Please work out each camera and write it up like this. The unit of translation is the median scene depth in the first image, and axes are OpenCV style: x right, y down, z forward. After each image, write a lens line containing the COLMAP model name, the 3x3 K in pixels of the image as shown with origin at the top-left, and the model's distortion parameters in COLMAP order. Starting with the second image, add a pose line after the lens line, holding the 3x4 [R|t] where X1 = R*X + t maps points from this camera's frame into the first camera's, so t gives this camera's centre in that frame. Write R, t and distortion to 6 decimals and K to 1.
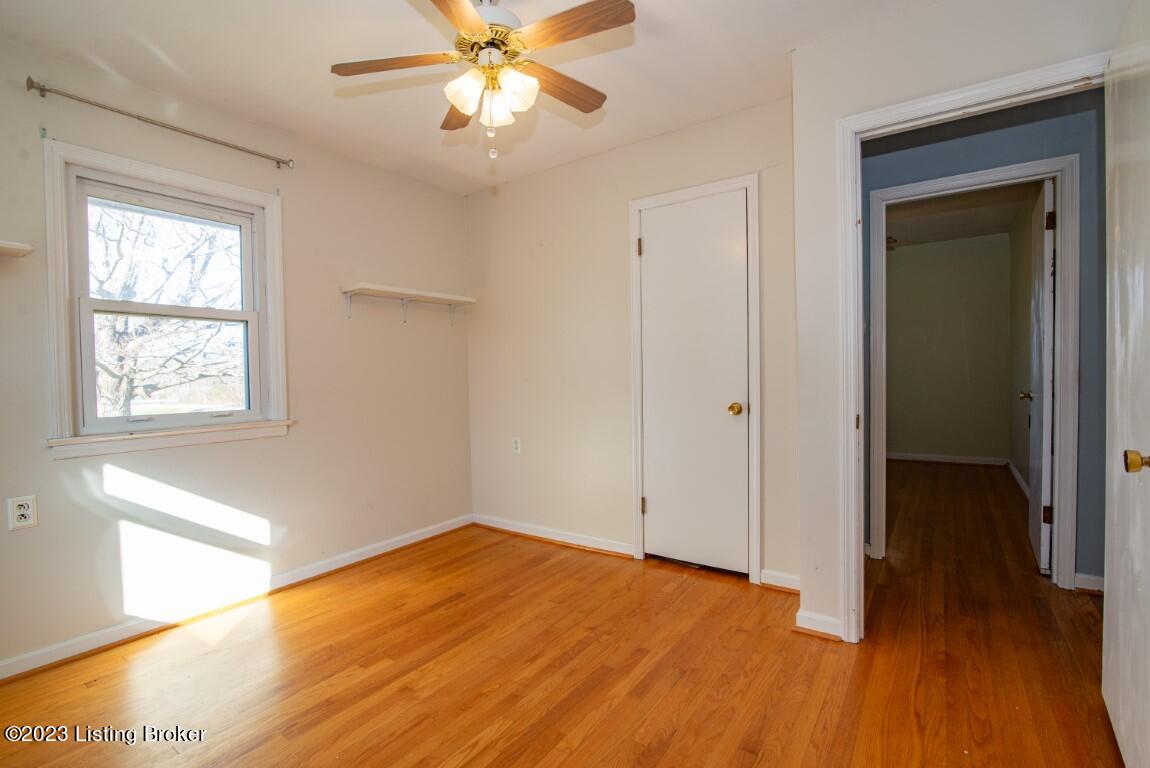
lens RADIAL K [[521.9, 0, 575.0], [0, 521.9, 384.0], [0, 0, 1]] dist [-0.001154, -0.000352]
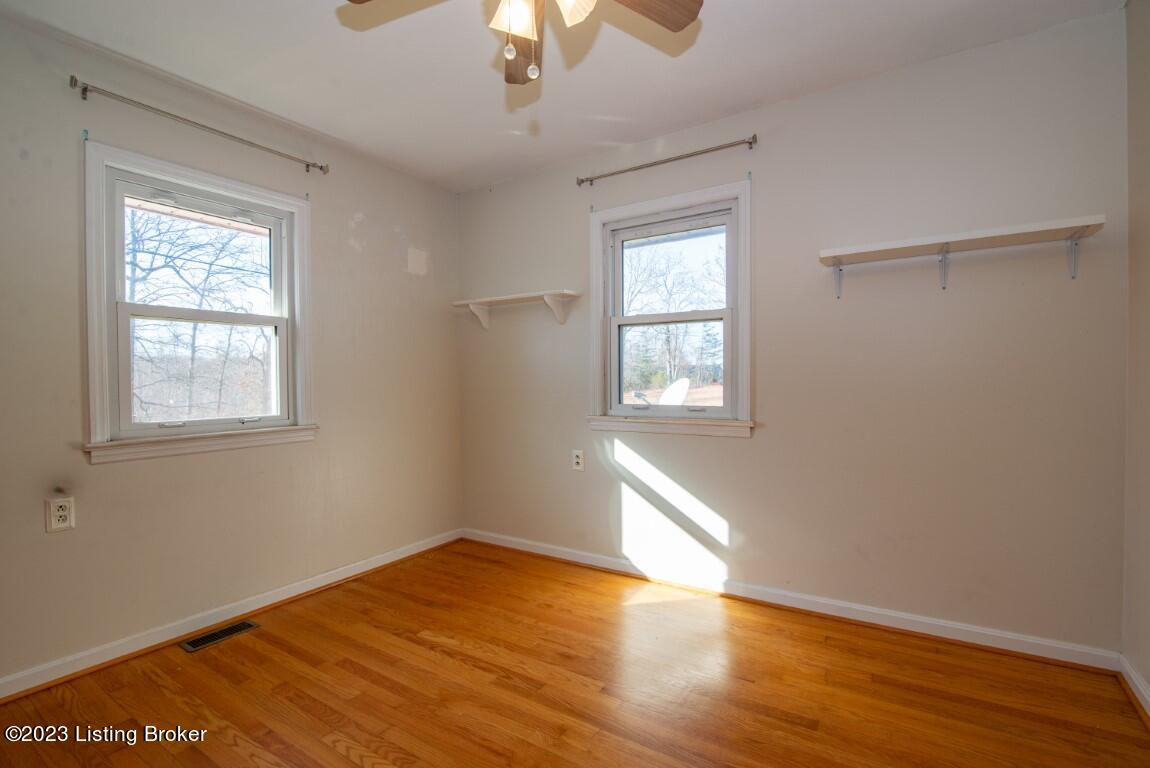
lens RADIAL K [[529.7, 0, 573.1], [0, 529.7, 388.8], [0, 0, 1]] dist [-0.015925, 0.000041]
pose [[0.042006, 0.037146, -0.998427, 0.405524], [-0.011315, 0.999262, 0.036701, -0.021393], [0.999053, 0.009755, 0.042396, 0.718746]]
